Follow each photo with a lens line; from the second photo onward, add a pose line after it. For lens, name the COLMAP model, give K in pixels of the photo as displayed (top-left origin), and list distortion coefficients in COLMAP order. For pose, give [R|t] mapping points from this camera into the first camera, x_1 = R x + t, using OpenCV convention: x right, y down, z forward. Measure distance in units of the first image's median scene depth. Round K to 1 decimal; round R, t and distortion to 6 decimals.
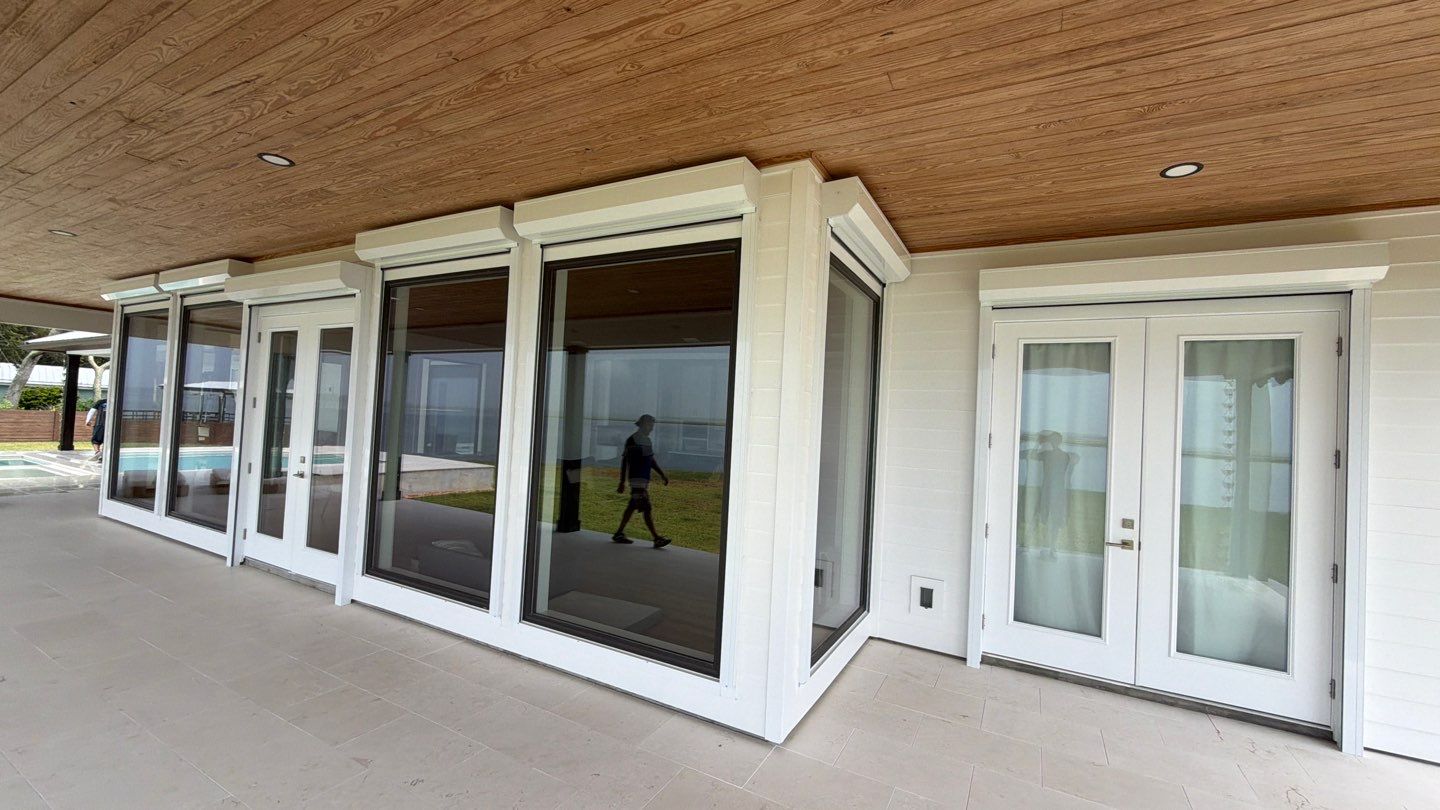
lens RADIAL K [[570.3, 0, 722.6], [0, 570.3, 404.8], [0, 0, 1]] dist [-0.001157, 0.000103]
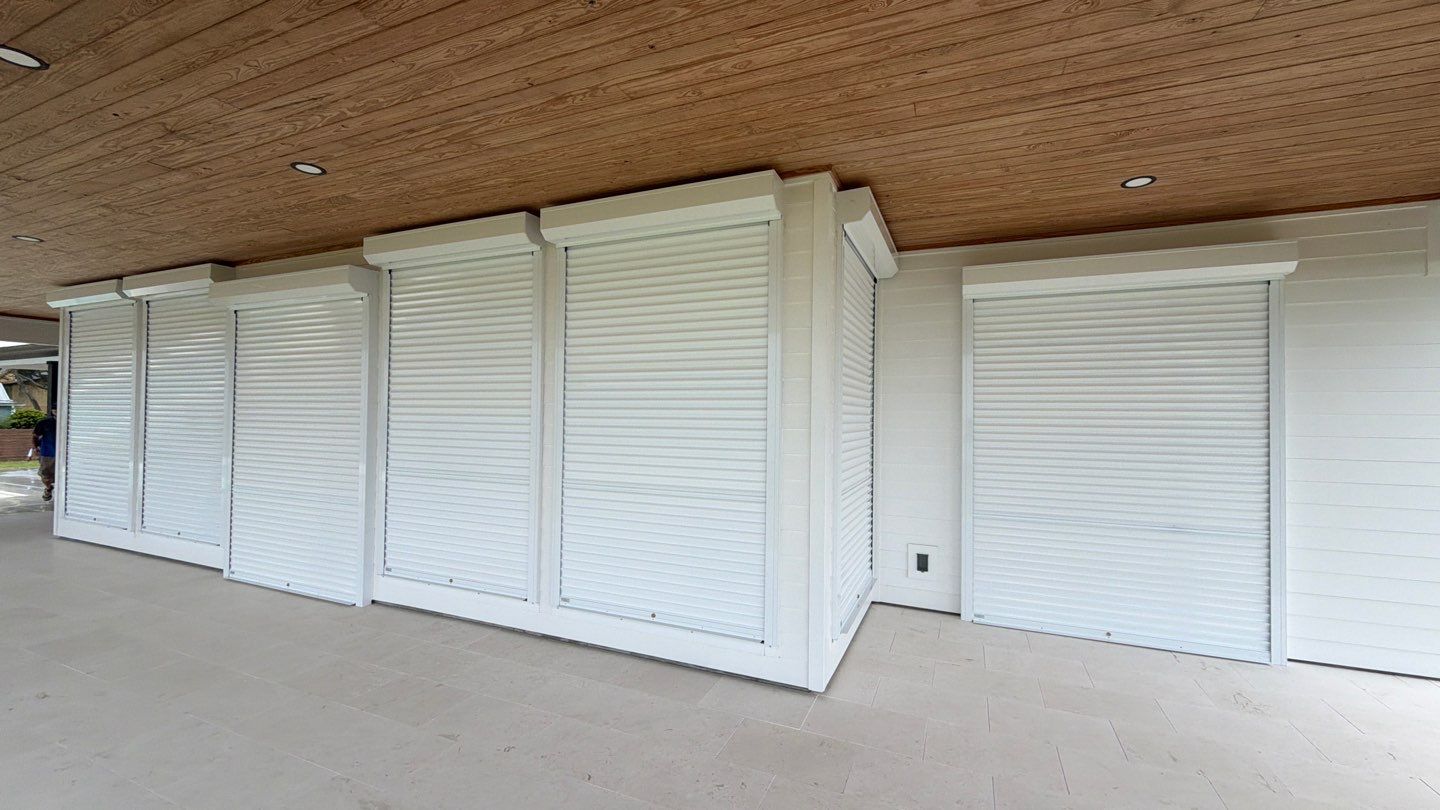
lens RADIAL K [[570.3, 0, 722.6], [0, 570.3, 404.8], [0, 0, 1]] dist [-0.001157, 0.000103]
pose [[0.995099, -0.035034, 0.092470, -0.174922], [0.033861, 0.999325, 0.014222, 0.002427], [-0.092906, -0.011021, 0.995614, -0.097456]]
